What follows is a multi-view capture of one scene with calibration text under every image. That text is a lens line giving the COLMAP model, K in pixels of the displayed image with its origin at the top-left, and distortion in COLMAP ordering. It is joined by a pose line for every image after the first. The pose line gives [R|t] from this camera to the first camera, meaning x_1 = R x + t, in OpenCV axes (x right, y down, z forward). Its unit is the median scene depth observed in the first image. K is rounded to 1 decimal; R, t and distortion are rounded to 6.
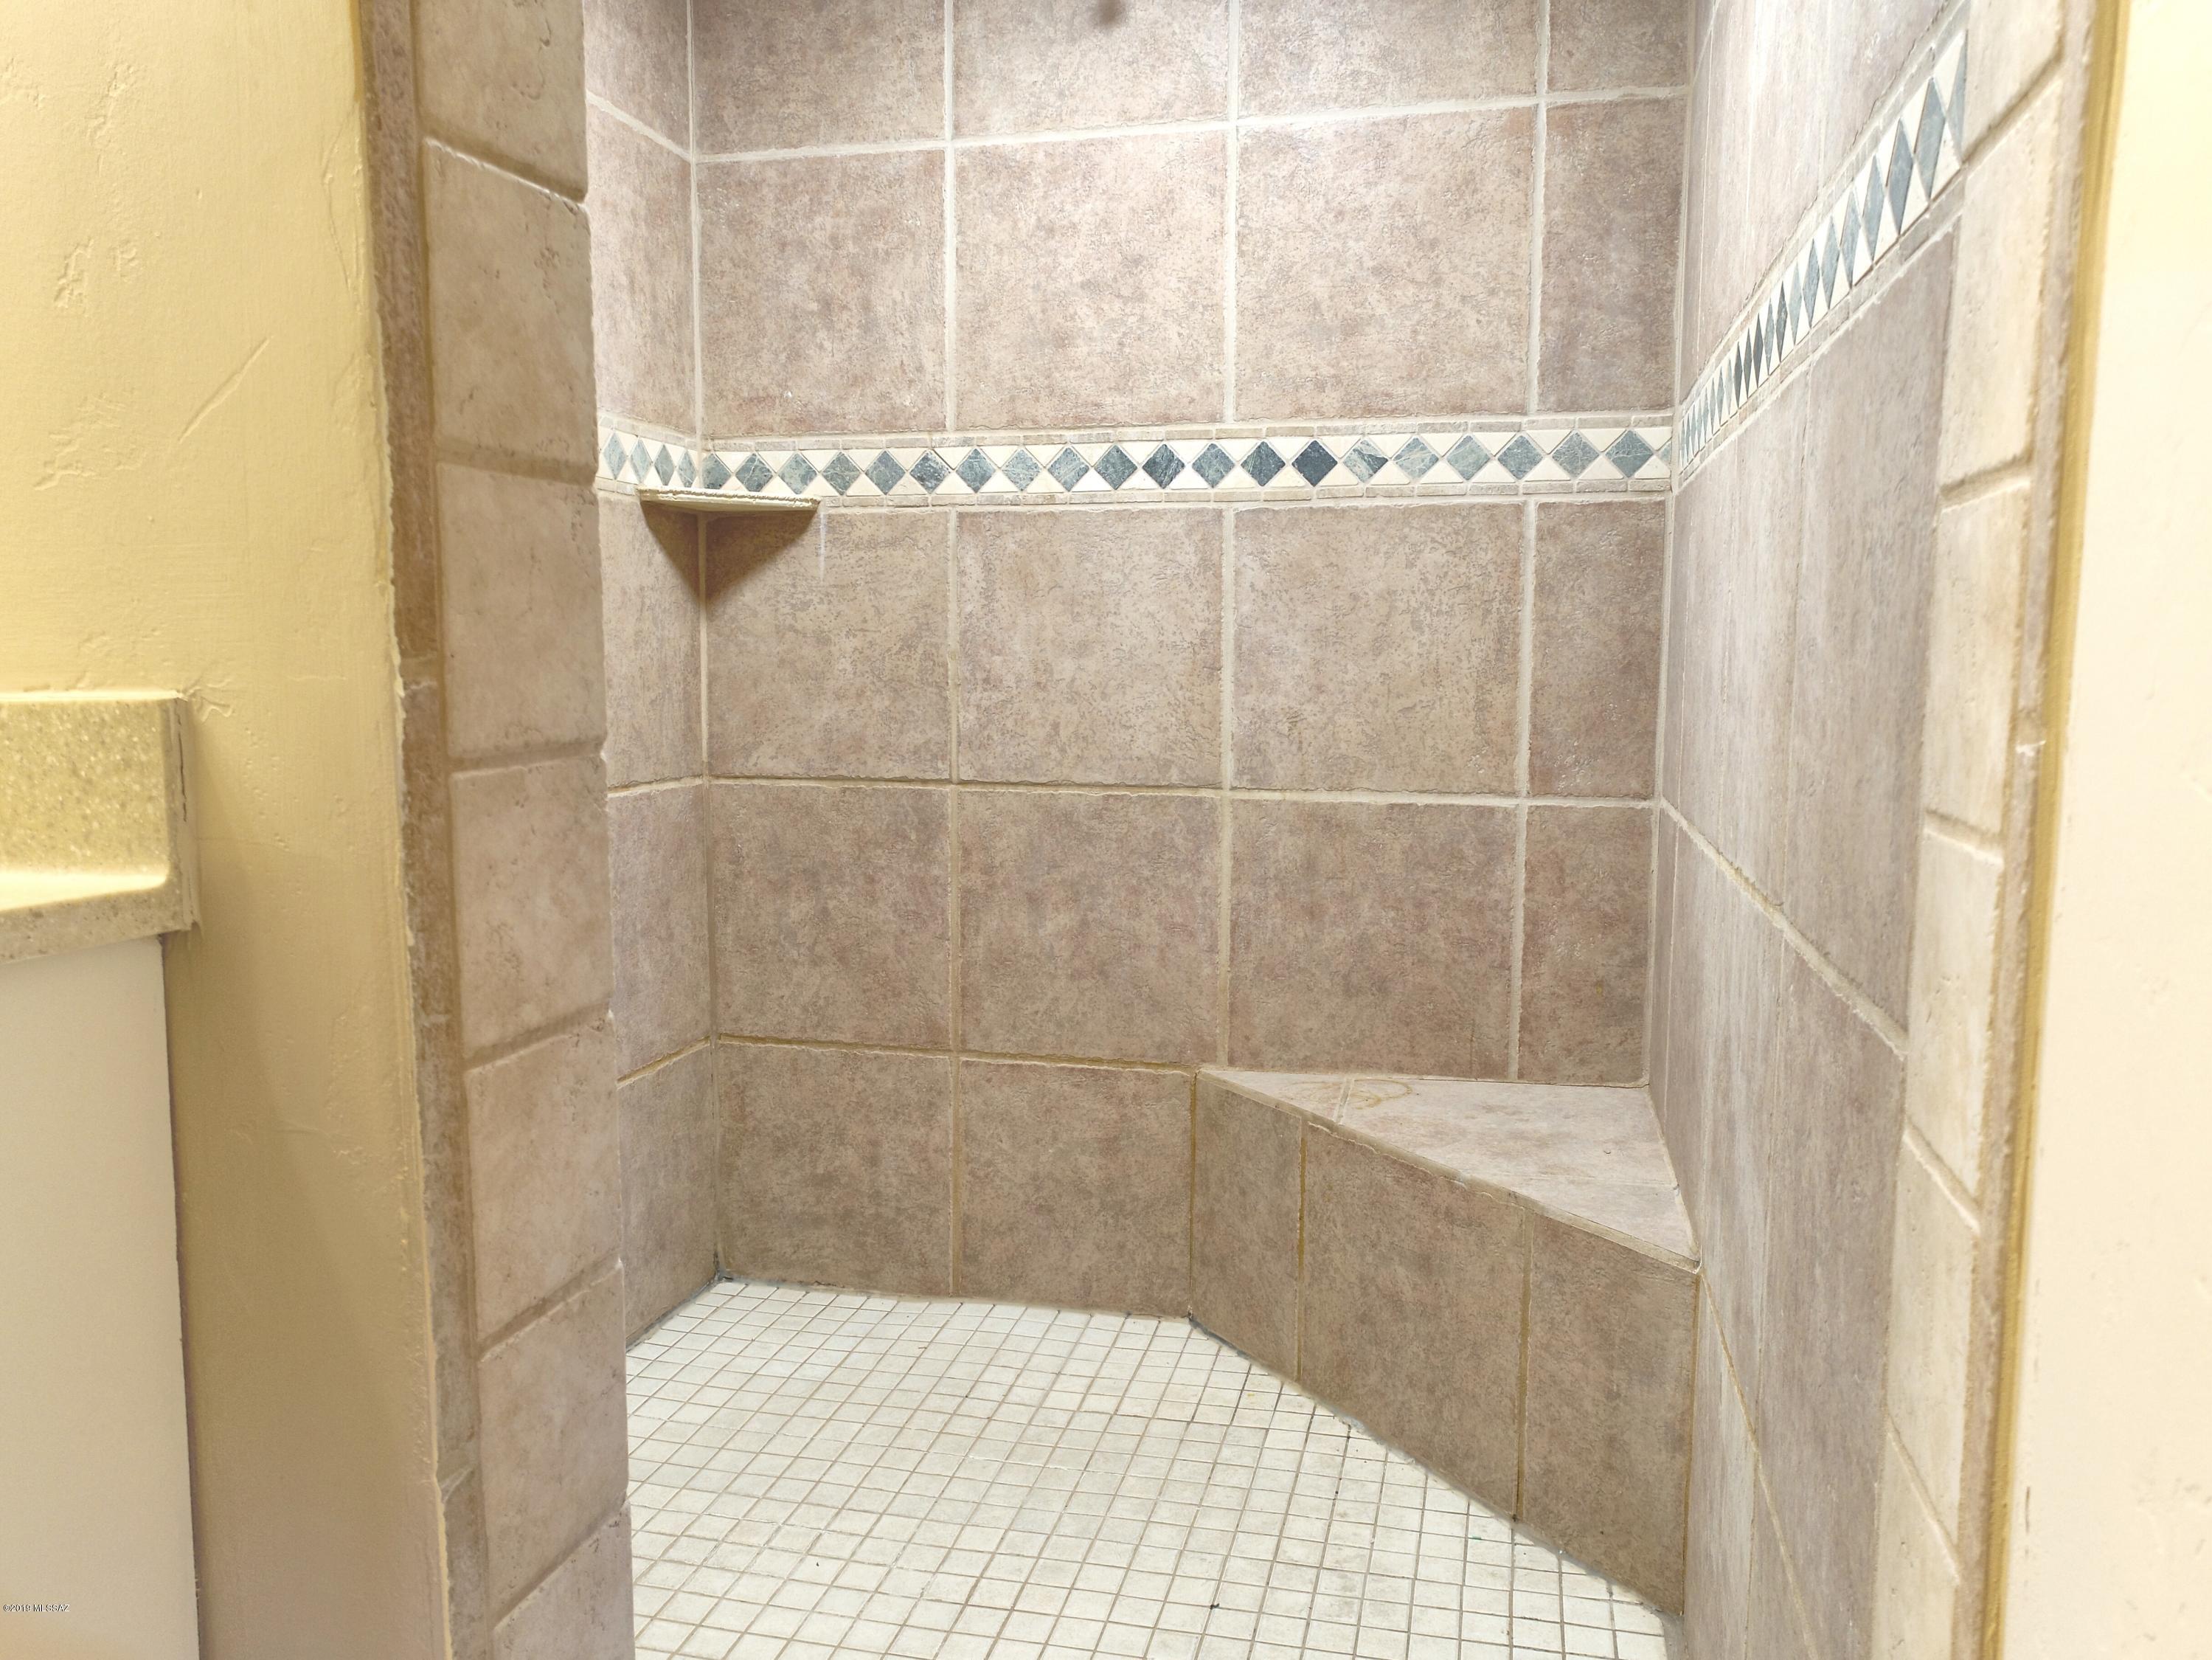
lens RADIAL K [[1668.9, 0, 1103.6], [0, 1668.9, 844.3], [0, 0, 1]] dist [0.000018, 0.002981]
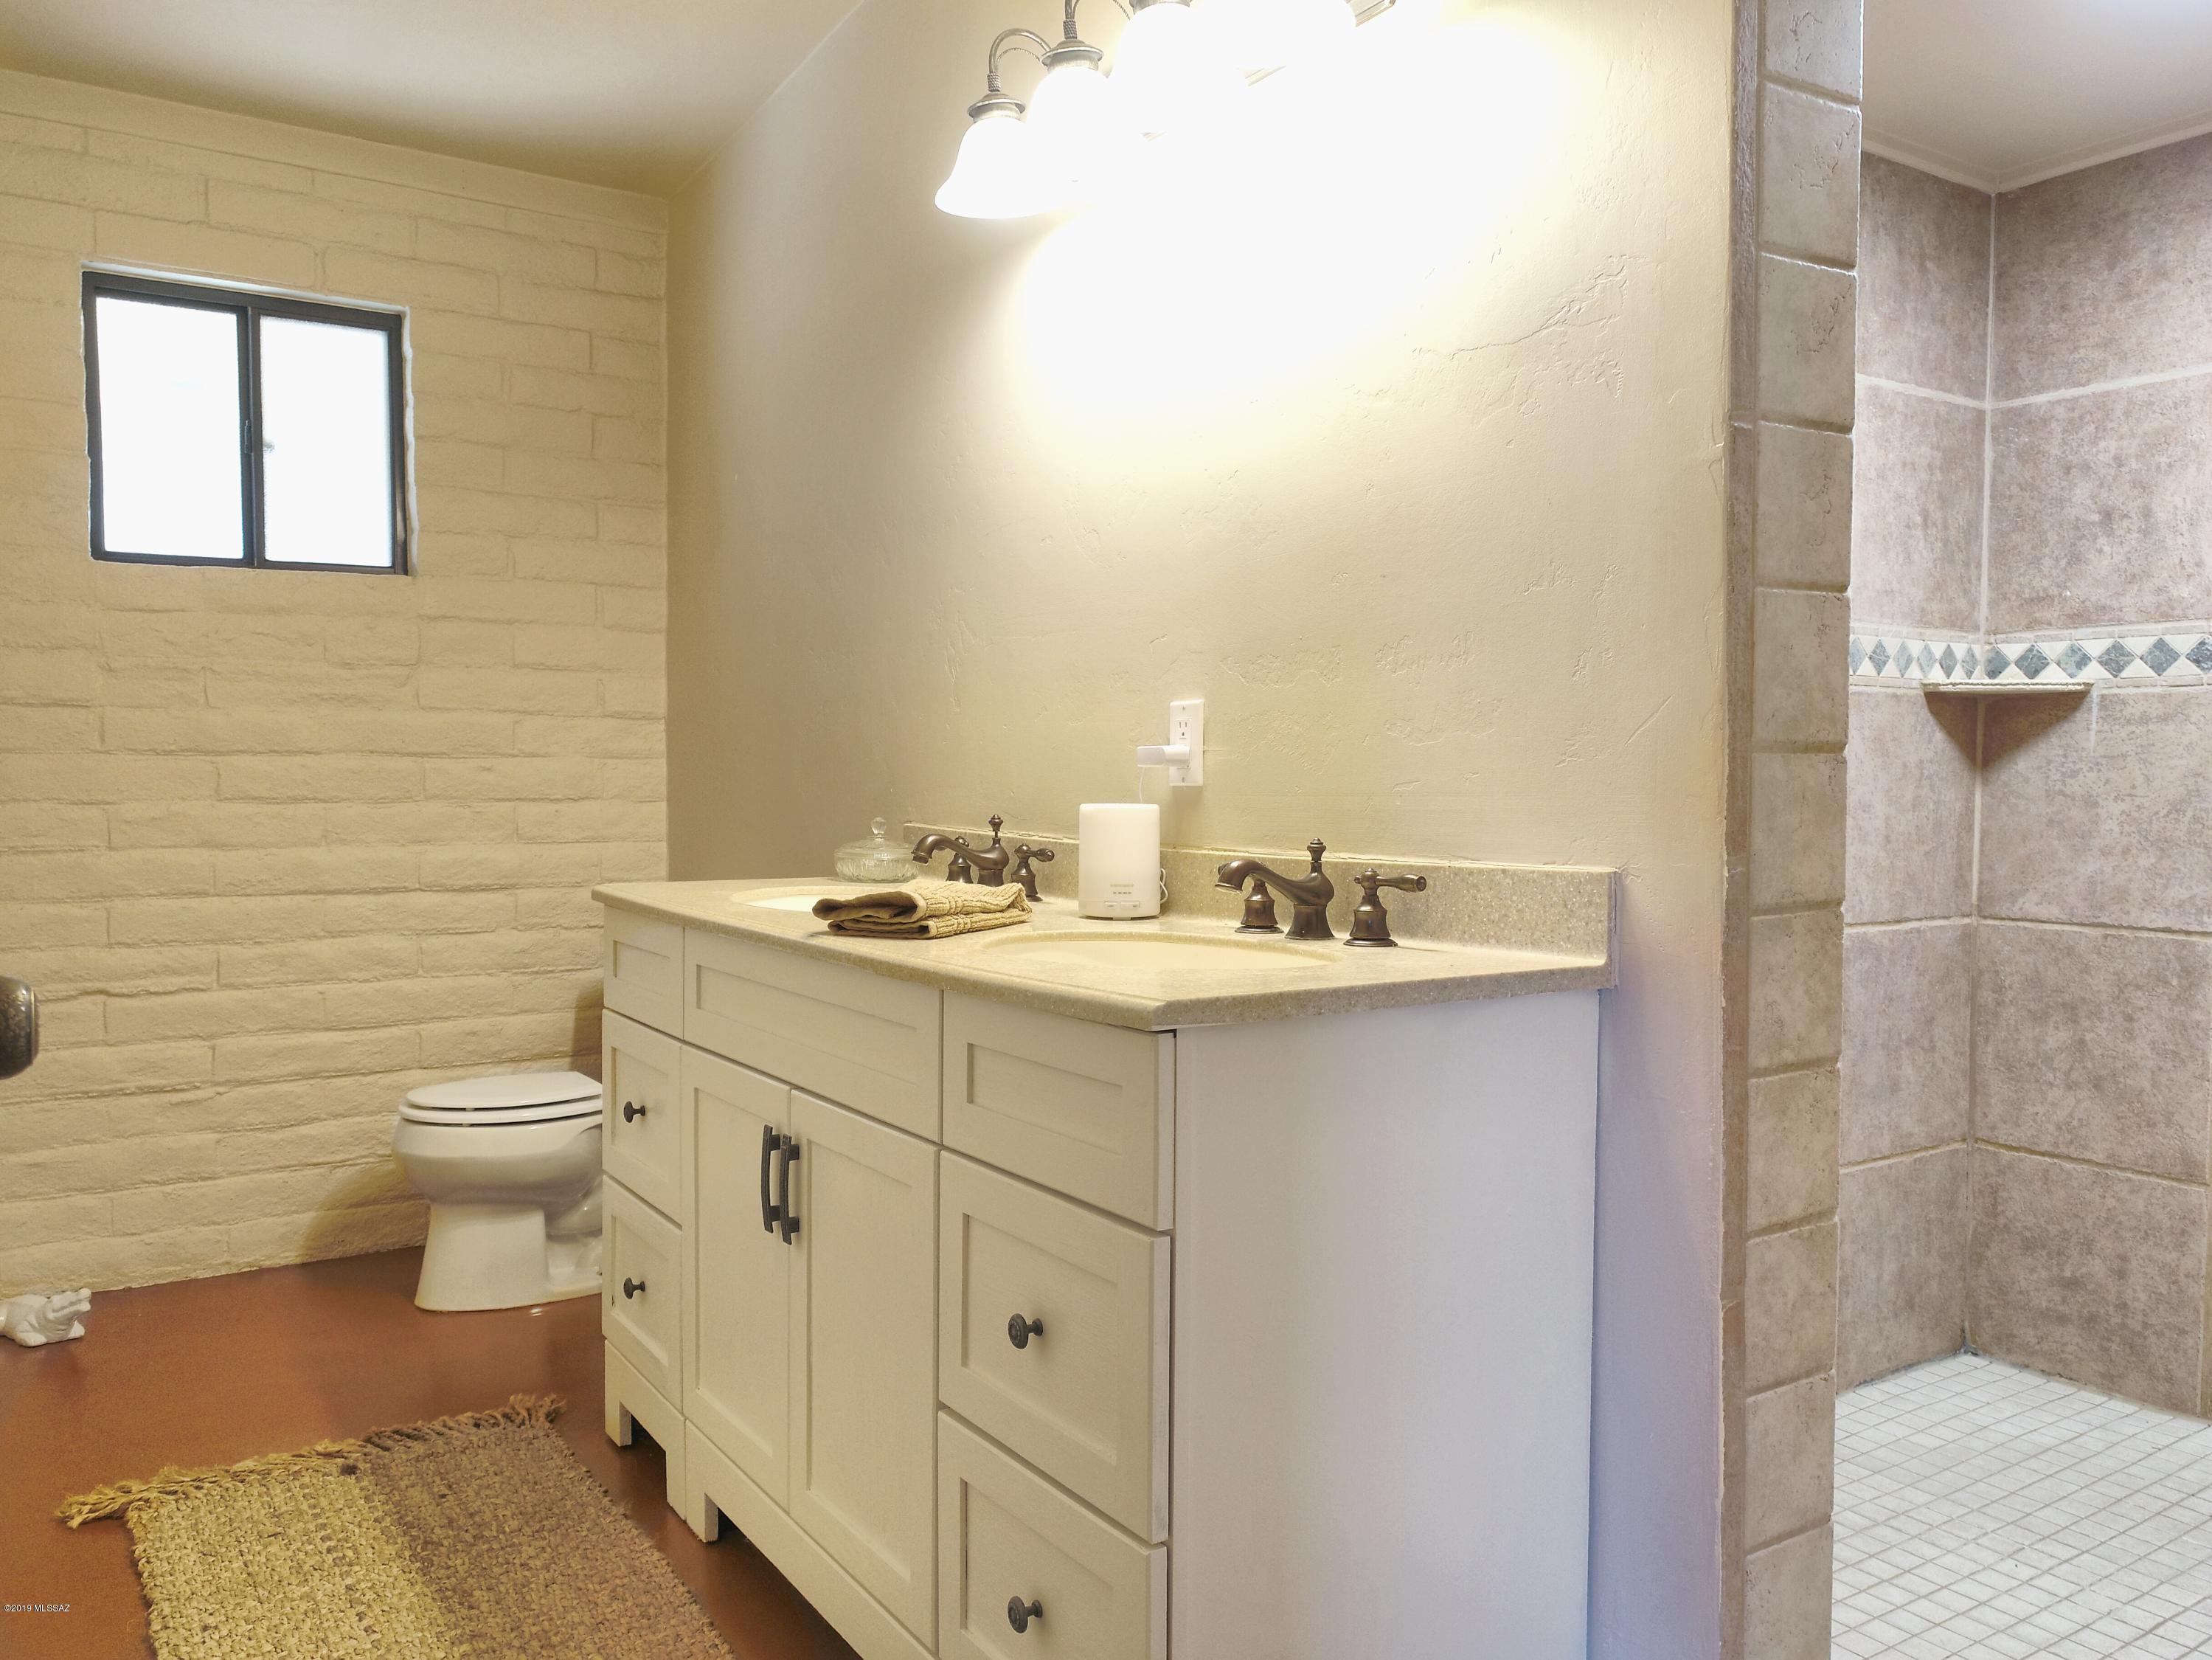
lens RADIAL K [[1668.9, 0, 1103.1], [0, 1668.9, 840.1], [0, 0, 1]] dist [0.000018, 0.002981]
pose [[0.730178, 0.026938, -0.682726, 0.125201], [-0.075916, 0.996234, -0.041884, 0.001715], [0.679026, 0.082412, 0.729473, -0.305374]]
